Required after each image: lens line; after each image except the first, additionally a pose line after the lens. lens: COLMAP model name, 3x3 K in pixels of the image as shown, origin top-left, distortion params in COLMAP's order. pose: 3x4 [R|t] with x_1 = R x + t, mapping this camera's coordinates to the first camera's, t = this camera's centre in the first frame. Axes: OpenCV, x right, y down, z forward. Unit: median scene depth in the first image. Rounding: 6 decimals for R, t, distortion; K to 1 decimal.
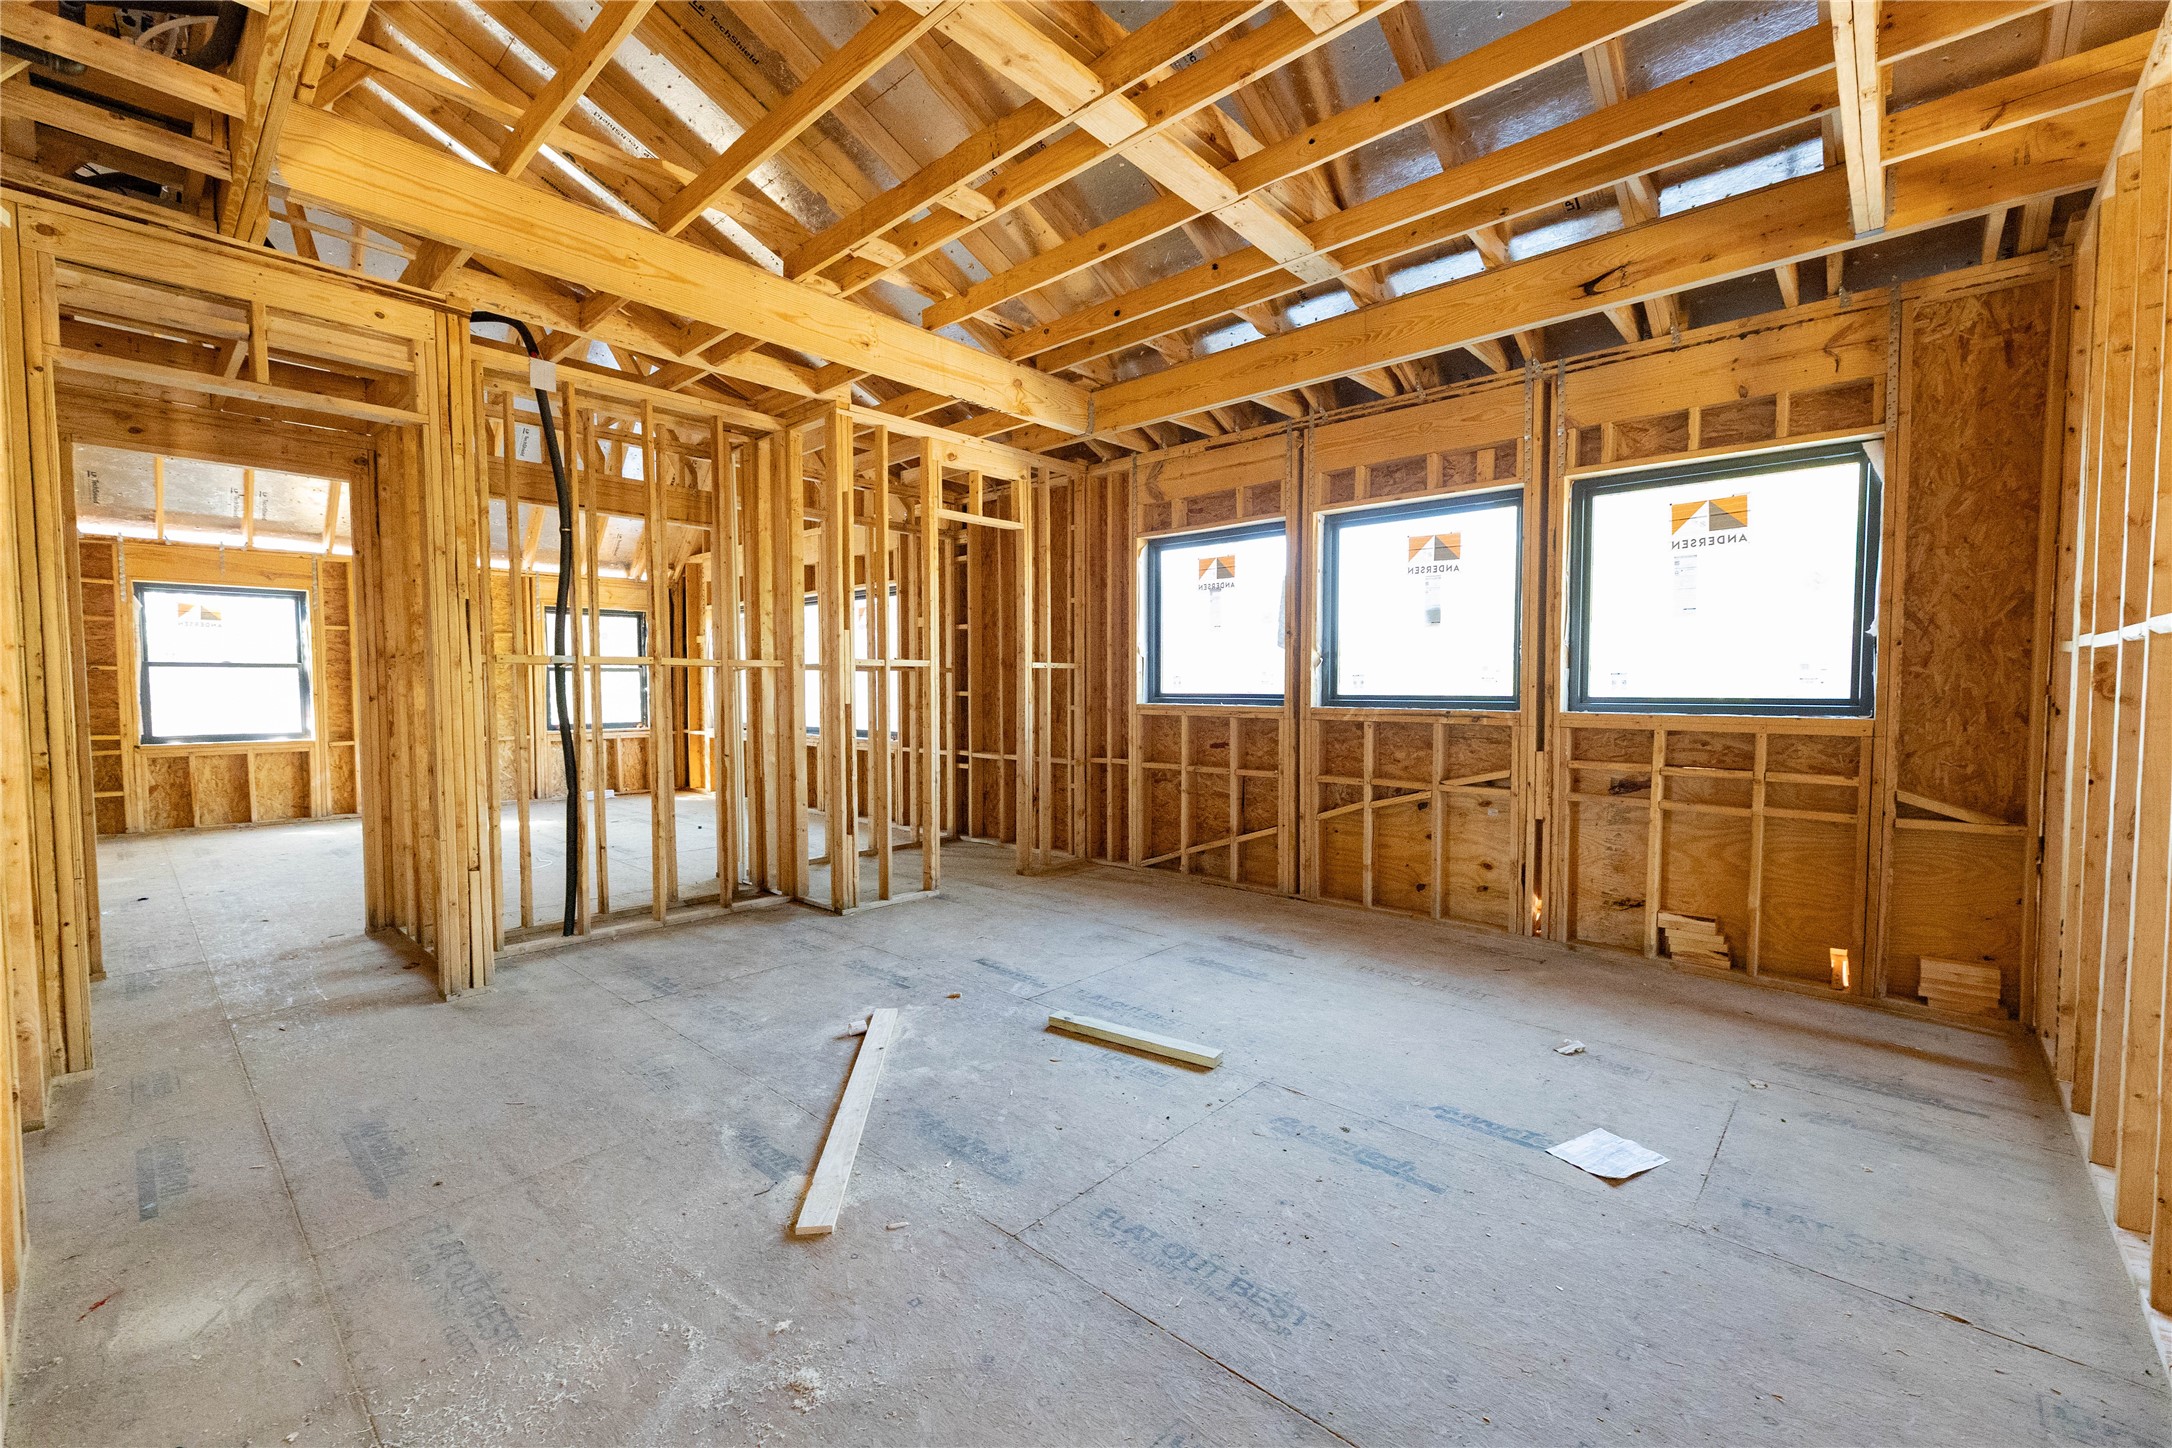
lens RADIAL K [[889.4, 0, 1077.5], [0, 889.4, 730.9], [0, 0, 1]] dist [0.000014, 0.000073]
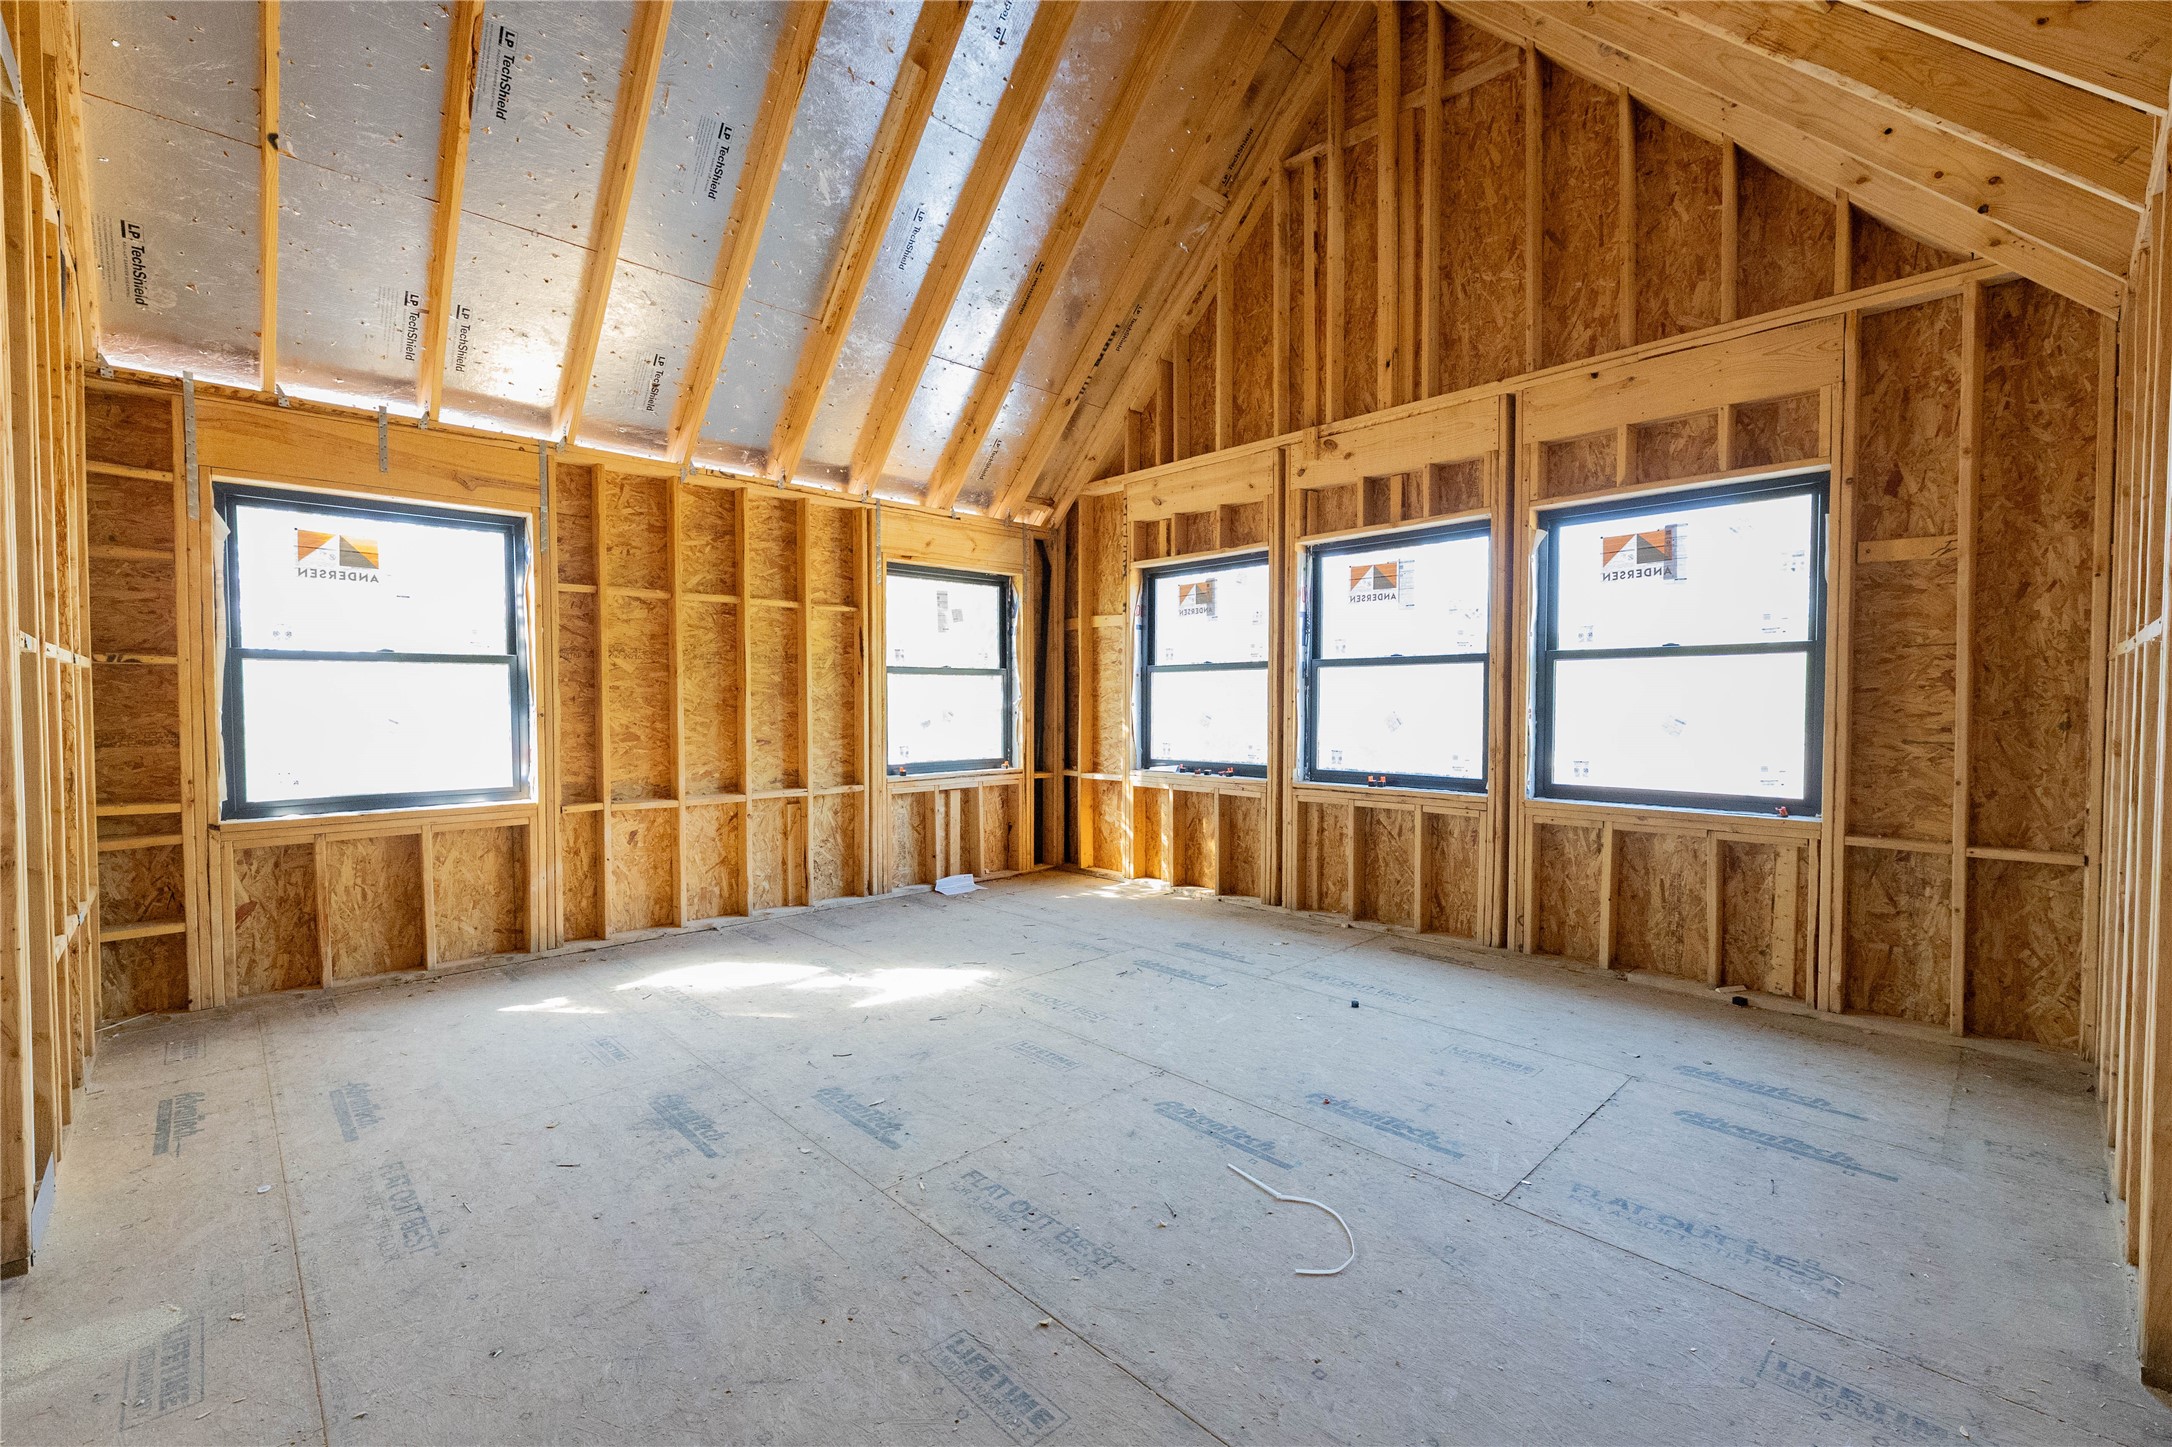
lens RADIAL K [[916.5, 0, 1082.4], [0, 916.5, 731.4], [0, 0, 1]] dist [0.001831, 0.000152]
pose [[0.998697, -0.017526, -0.047918, -0.547404], [0.015785, 0.999210, -0.036474, -0.006883], [0.048519, 0.035670, 0.998185, 0.509990]]
